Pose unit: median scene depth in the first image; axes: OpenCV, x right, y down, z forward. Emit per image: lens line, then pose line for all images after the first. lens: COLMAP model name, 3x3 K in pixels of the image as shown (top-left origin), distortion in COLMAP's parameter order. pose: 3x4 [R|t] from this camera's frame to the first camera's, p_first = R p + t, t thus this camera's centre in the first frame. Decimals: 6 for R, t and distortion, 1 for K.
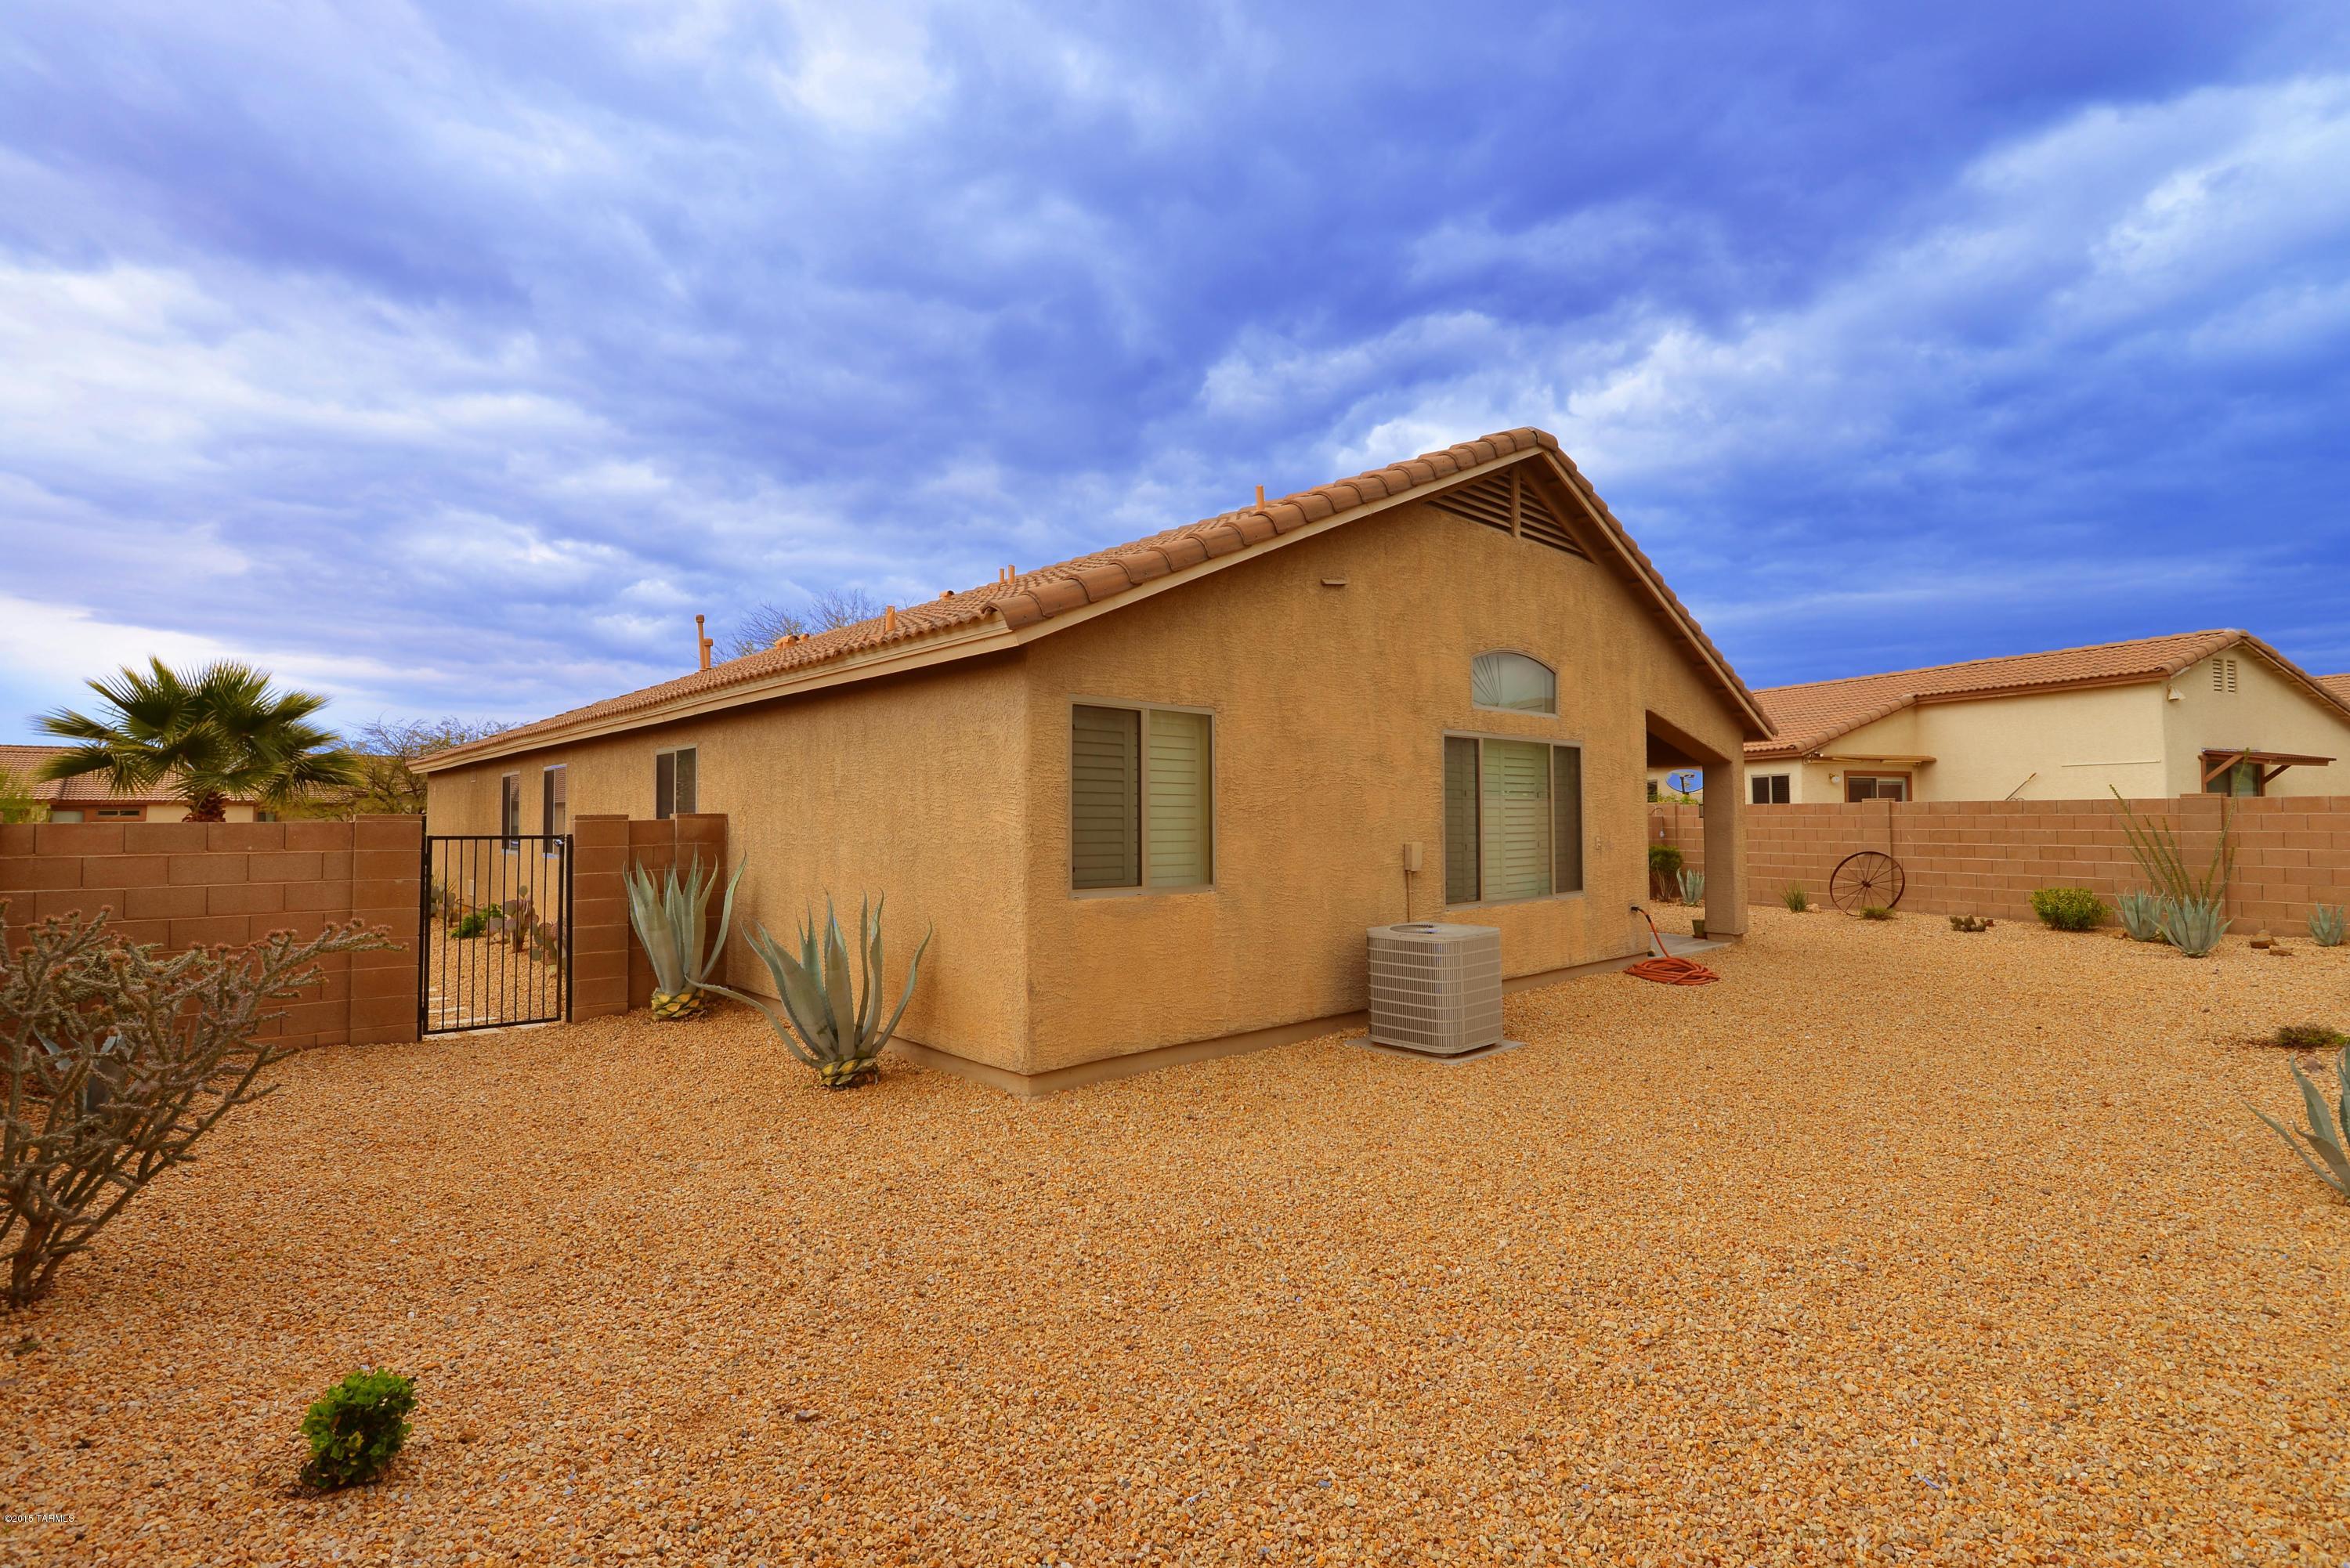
lens RADIAL K [[1076.1, 0, 1215.6], [0, 1076.1, 784.6], [0, 0, 1]] dist [-0.015901, -0.002918]
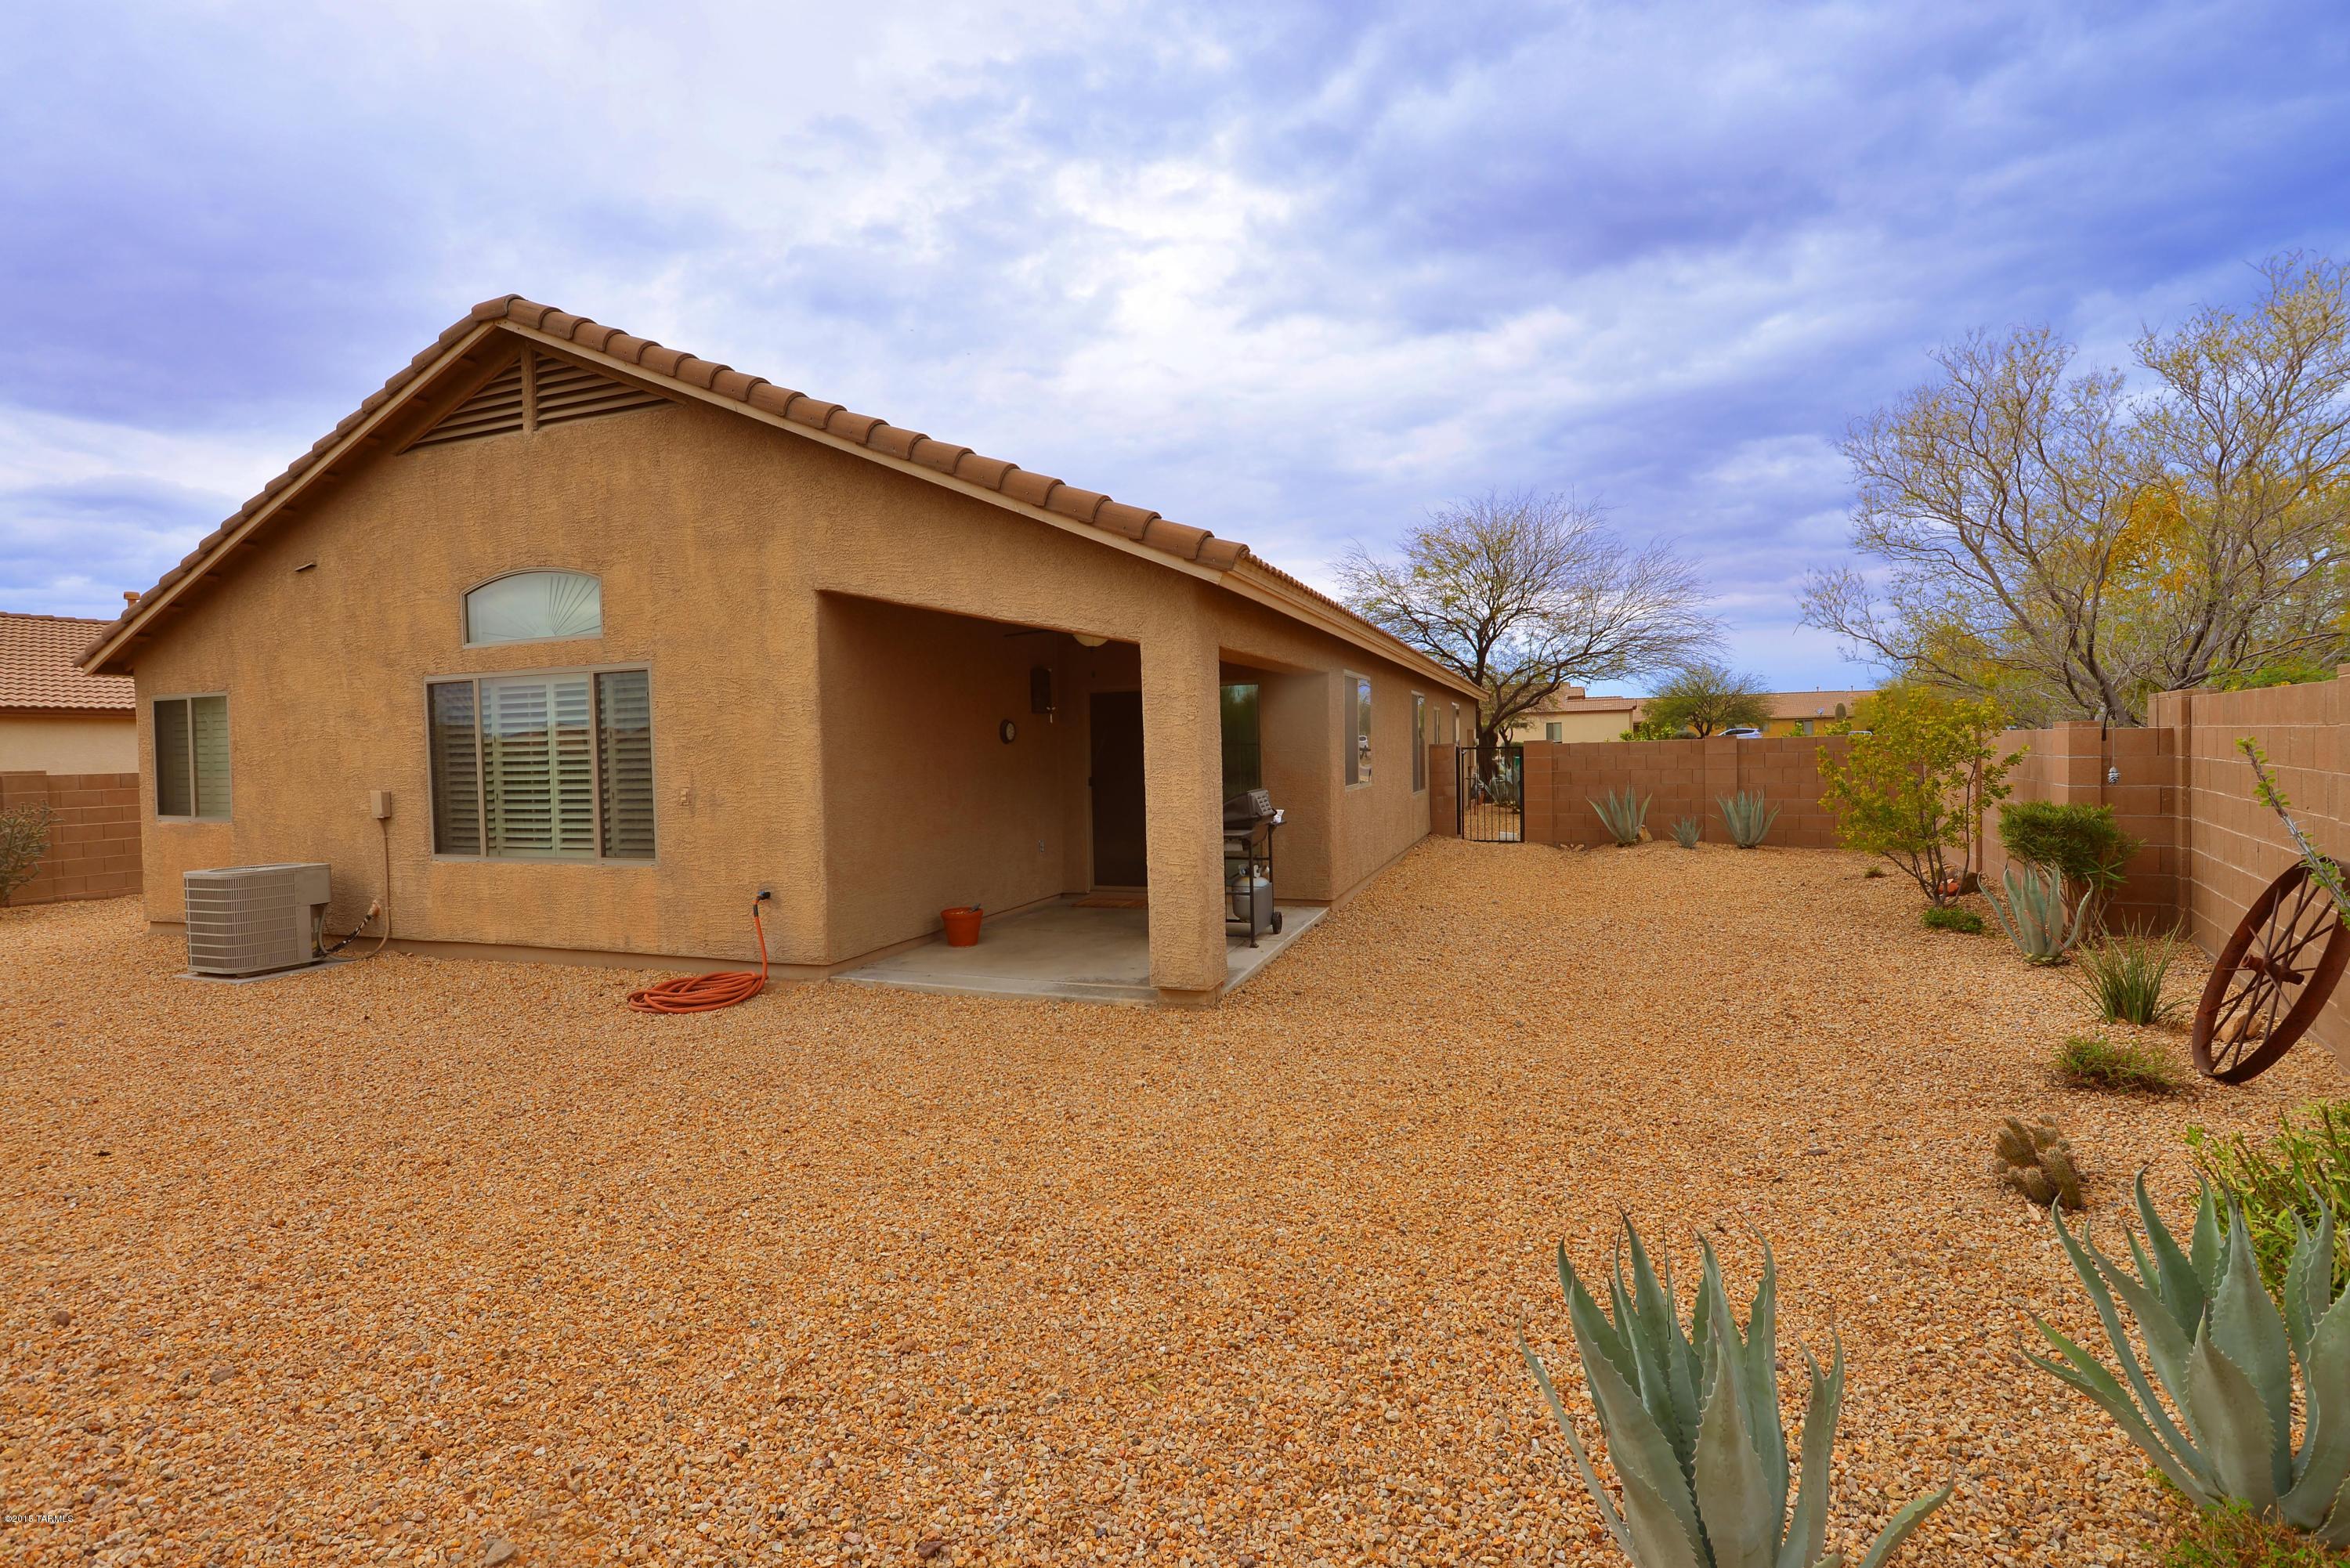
lens RADIAL K [[1076.1, 0, 1177.0], [0, 1076.1, 781.3], [0, 0, 1]] dist [-0.015901, -0.002918]
pose [[0.441703, 0.024232, -0.896834, 1.460668], [0.049192, 0.997477, 0.051179, 0.029403], [0.895812, -0.066722, 0.439396, 1.235865]]
